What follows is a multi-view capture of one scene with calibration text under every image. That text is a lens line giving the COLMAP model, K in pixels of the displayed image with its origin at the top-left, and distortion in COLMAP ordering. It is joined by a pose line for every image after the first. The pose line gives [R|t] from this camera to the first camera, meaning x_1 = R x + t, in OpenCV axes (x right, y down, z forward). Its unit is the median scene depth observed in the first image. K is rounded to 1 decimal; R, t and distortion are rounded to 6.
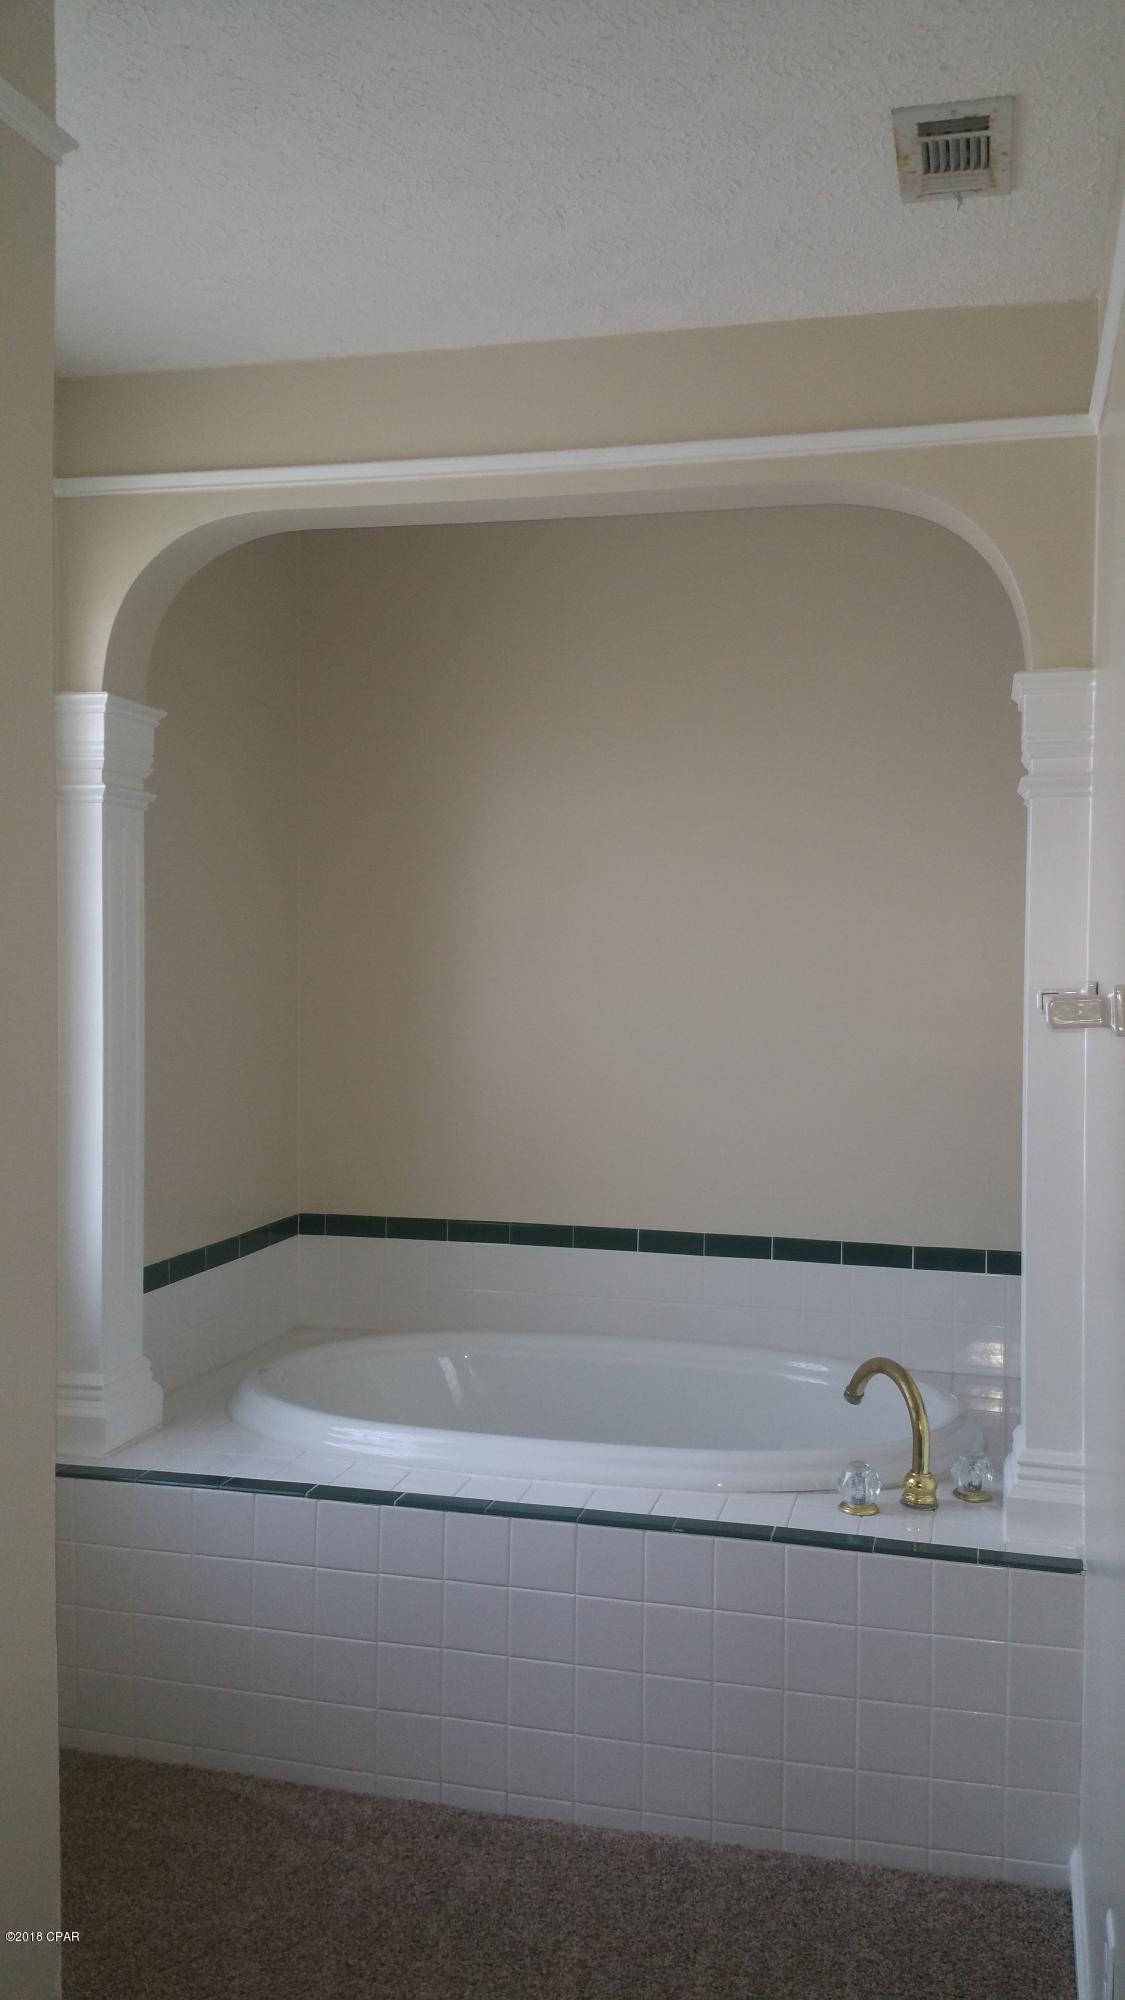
lens RADIAL K [[1654.6, 0, 573.5], [0, 1654.6, 991.8], [0, 0, 1]] dist [0.413963, -0.001300]
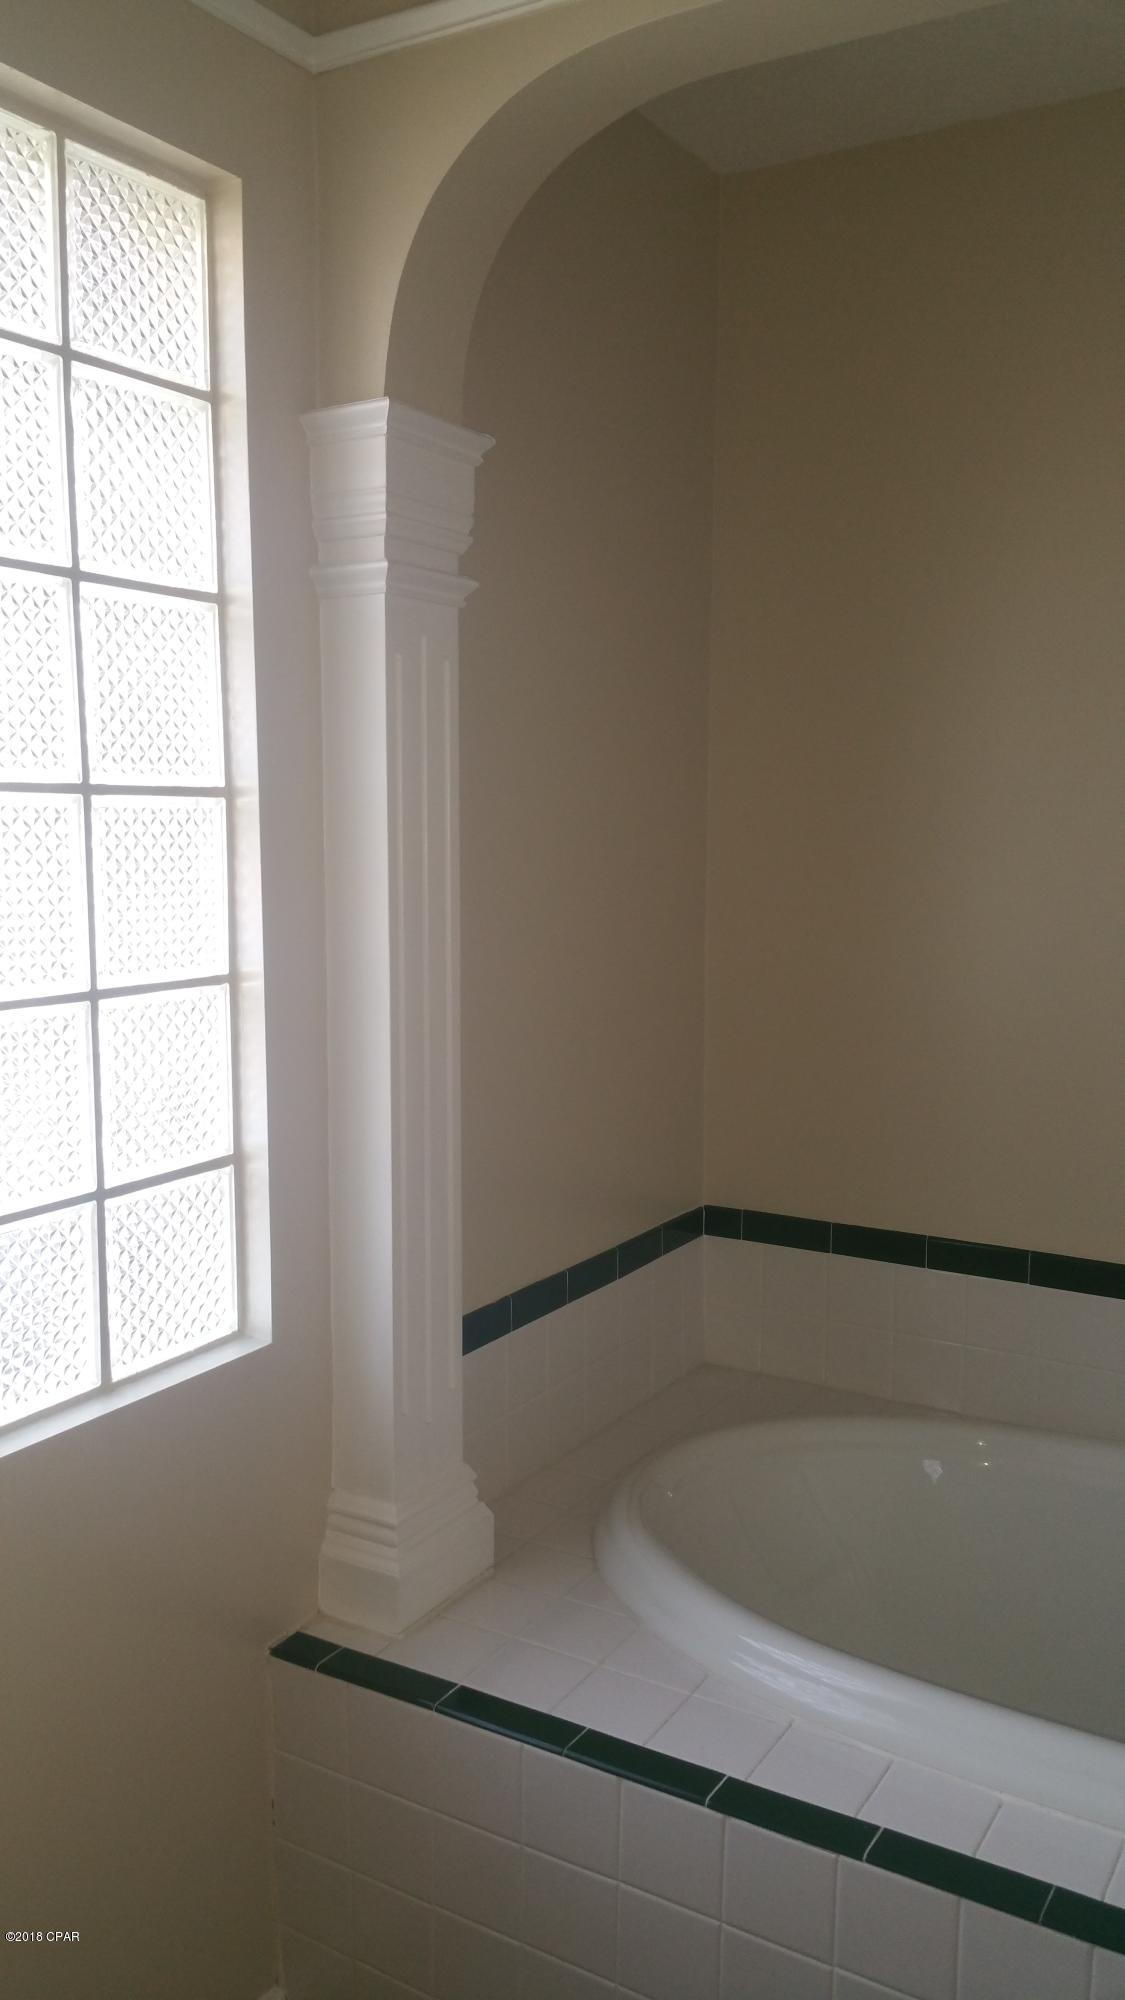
lens RADIAL K [[1654.6, 0, 573.5], [0, 1654.6, 991.8], [0, 0, 1]] dist [0.413963, -0.001300]
pose [[0.963835, 0.021214, -0.265653, -0.041891], [0.002747, 0.995983, 0.089502, -0.021088], [0.266484, -0.086995, 0.959905, 0.408894]]
